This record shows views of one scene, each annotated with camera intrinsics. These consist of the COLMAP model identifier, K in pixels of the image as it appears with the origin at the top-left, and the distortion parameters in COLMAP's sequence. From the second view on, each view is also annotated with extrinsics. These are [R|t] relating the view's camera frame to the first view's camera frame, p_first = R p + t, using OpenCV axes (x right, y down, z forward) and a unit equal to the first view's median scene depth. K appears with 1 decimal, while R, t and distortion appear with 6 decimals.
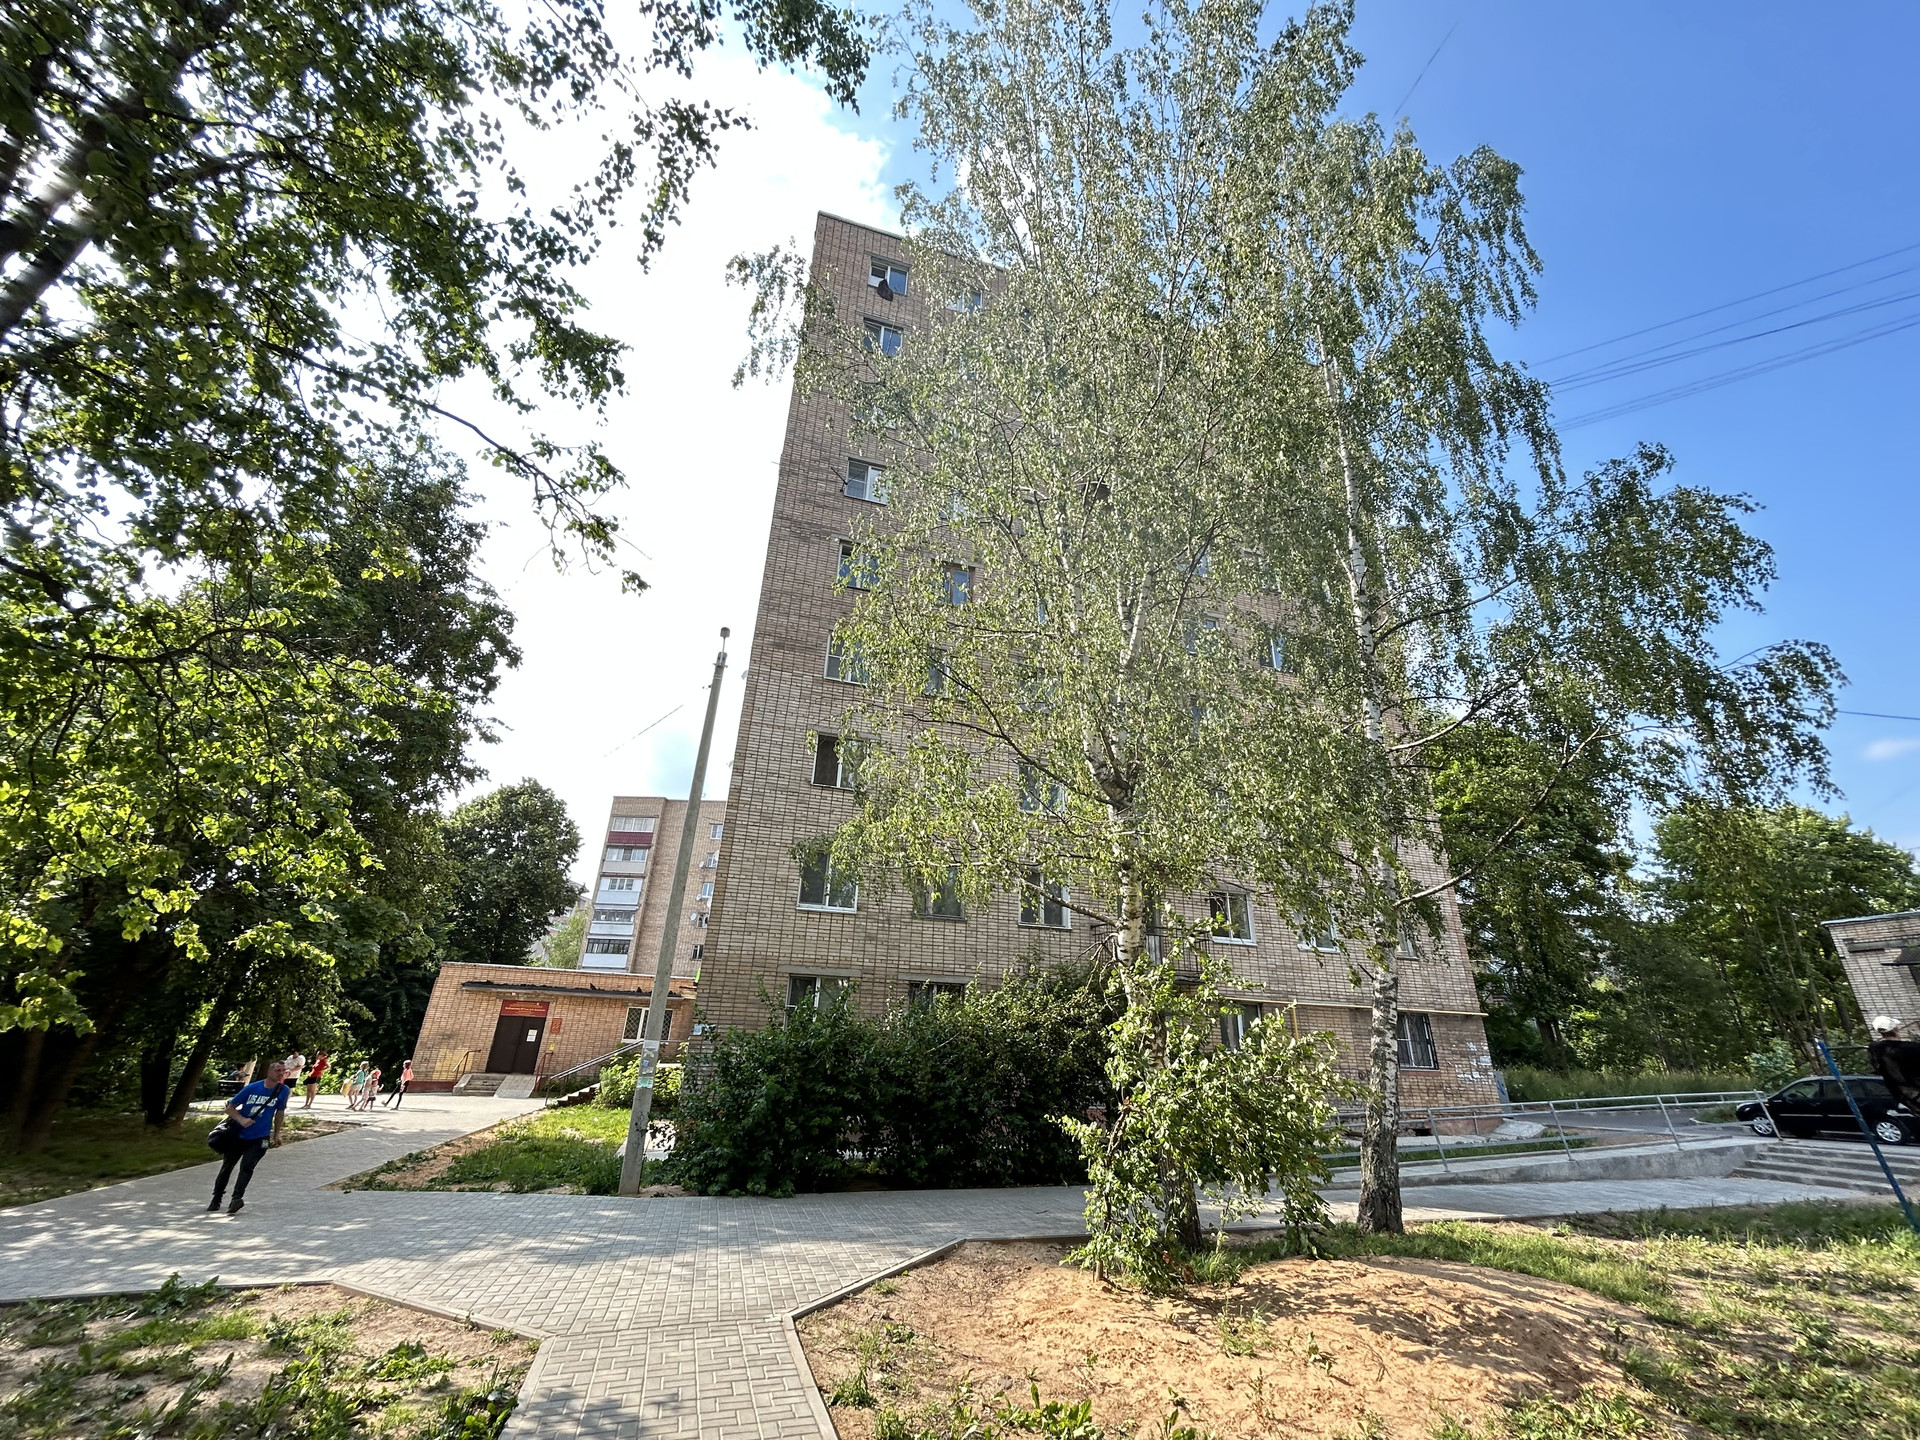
lens RADIAL K [[771.3, 0, 964.7], [0, 771.3, 722.2], [0, 0, 1]] dist [-0.001383, -0.000273]
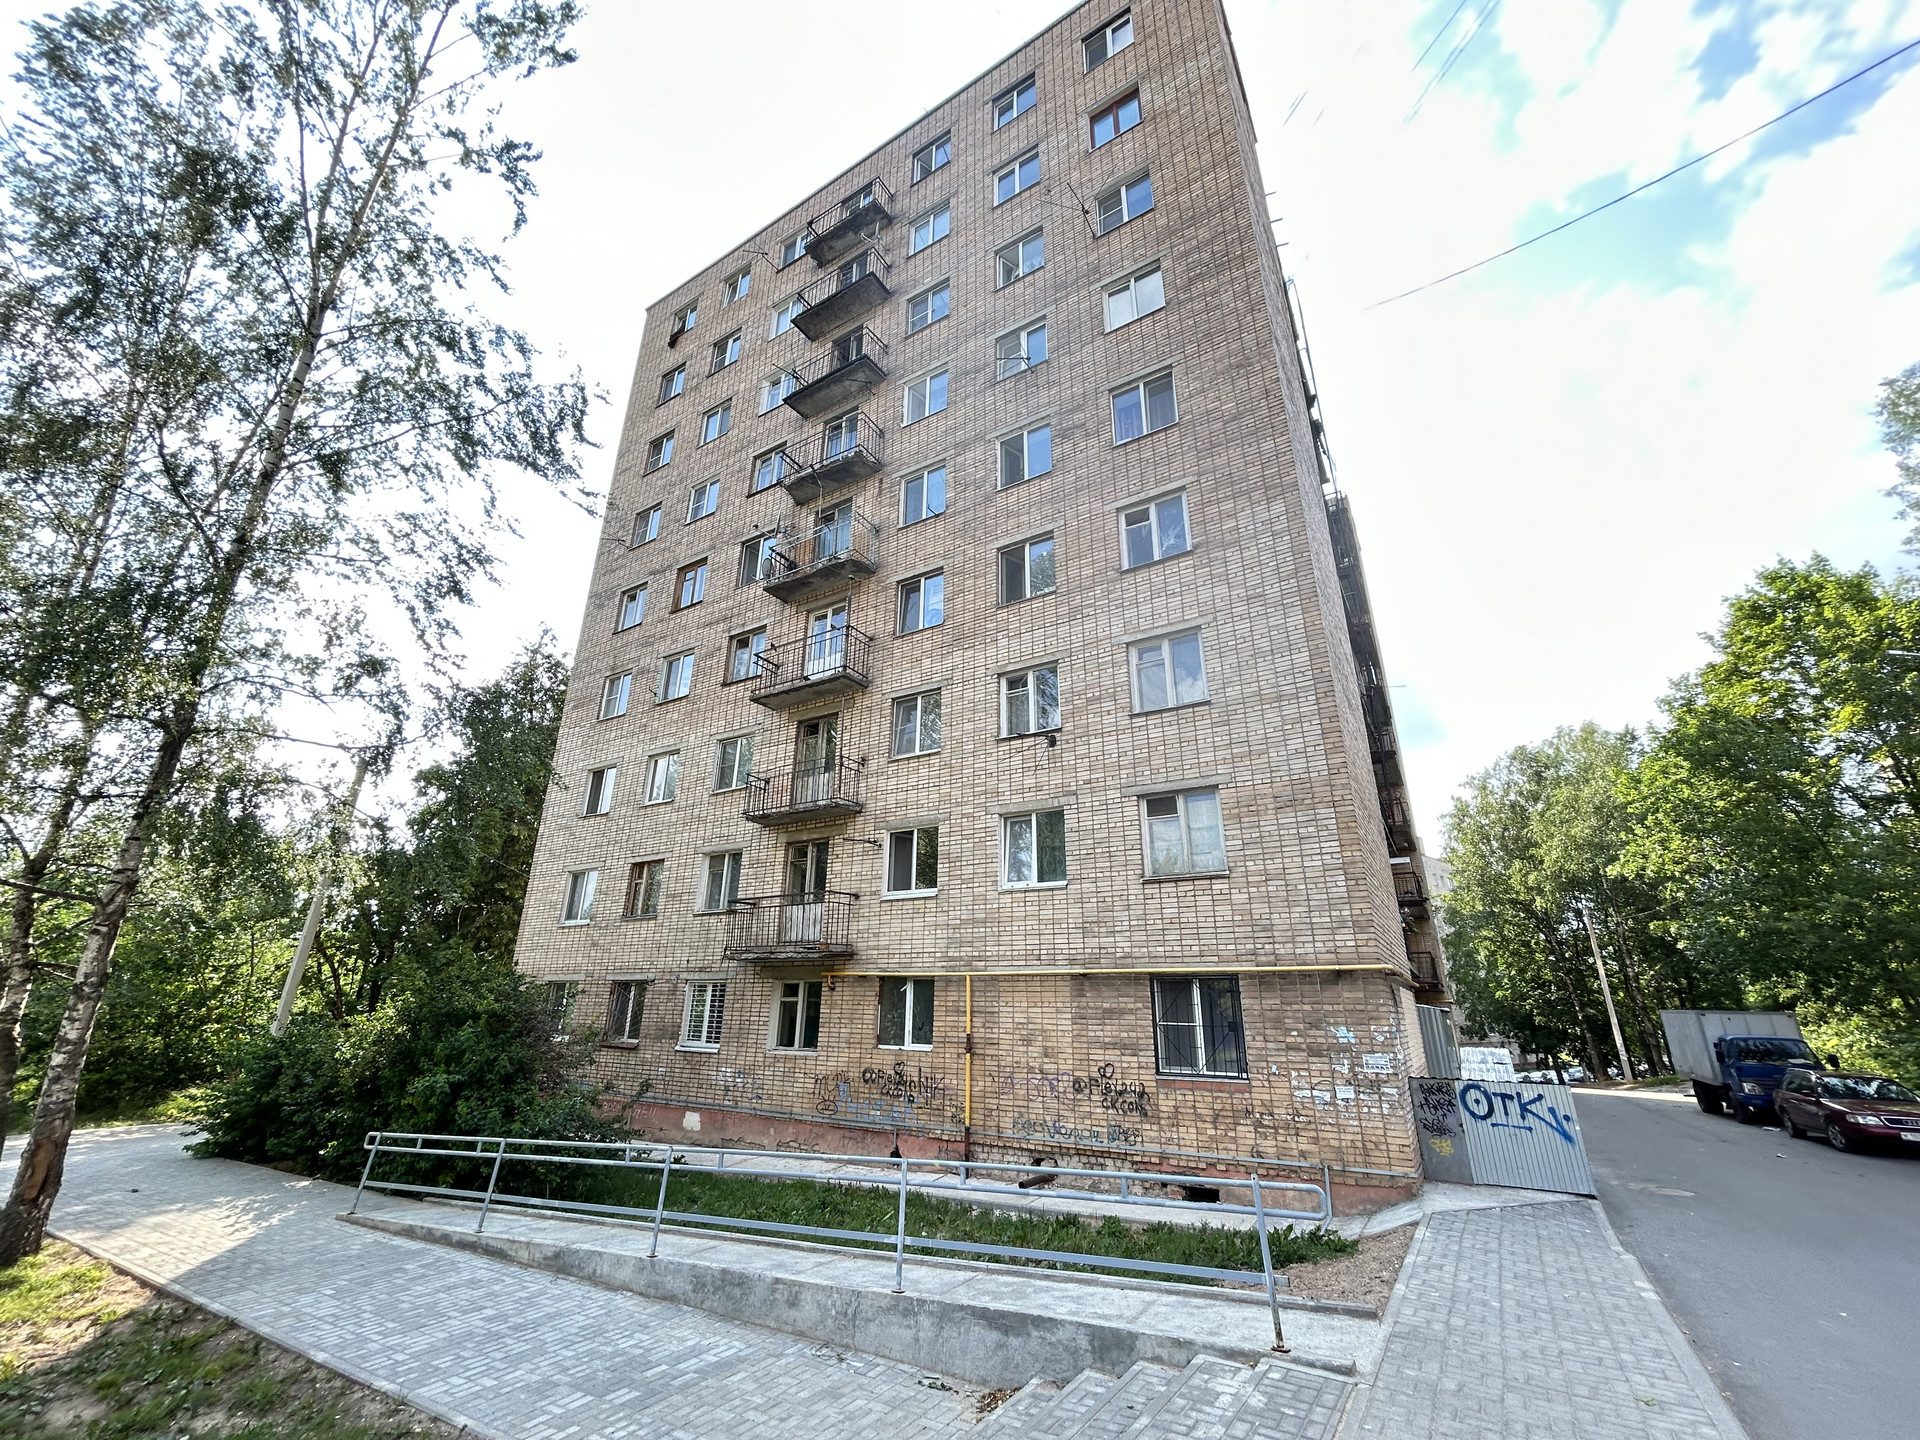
lens RADIAL K [[771.3, 0, 964.6], [0, 771.3, 719.5], [0, 0, 1]] dist [-0.001383, -0.000273]
pose [[0.652692, -0.288168, -0.700680, 0.919615], [0.315544, 0.944205, -0.094389, 0.207687], [0.688785, -0.159489, 0.707205, 0.532798]]
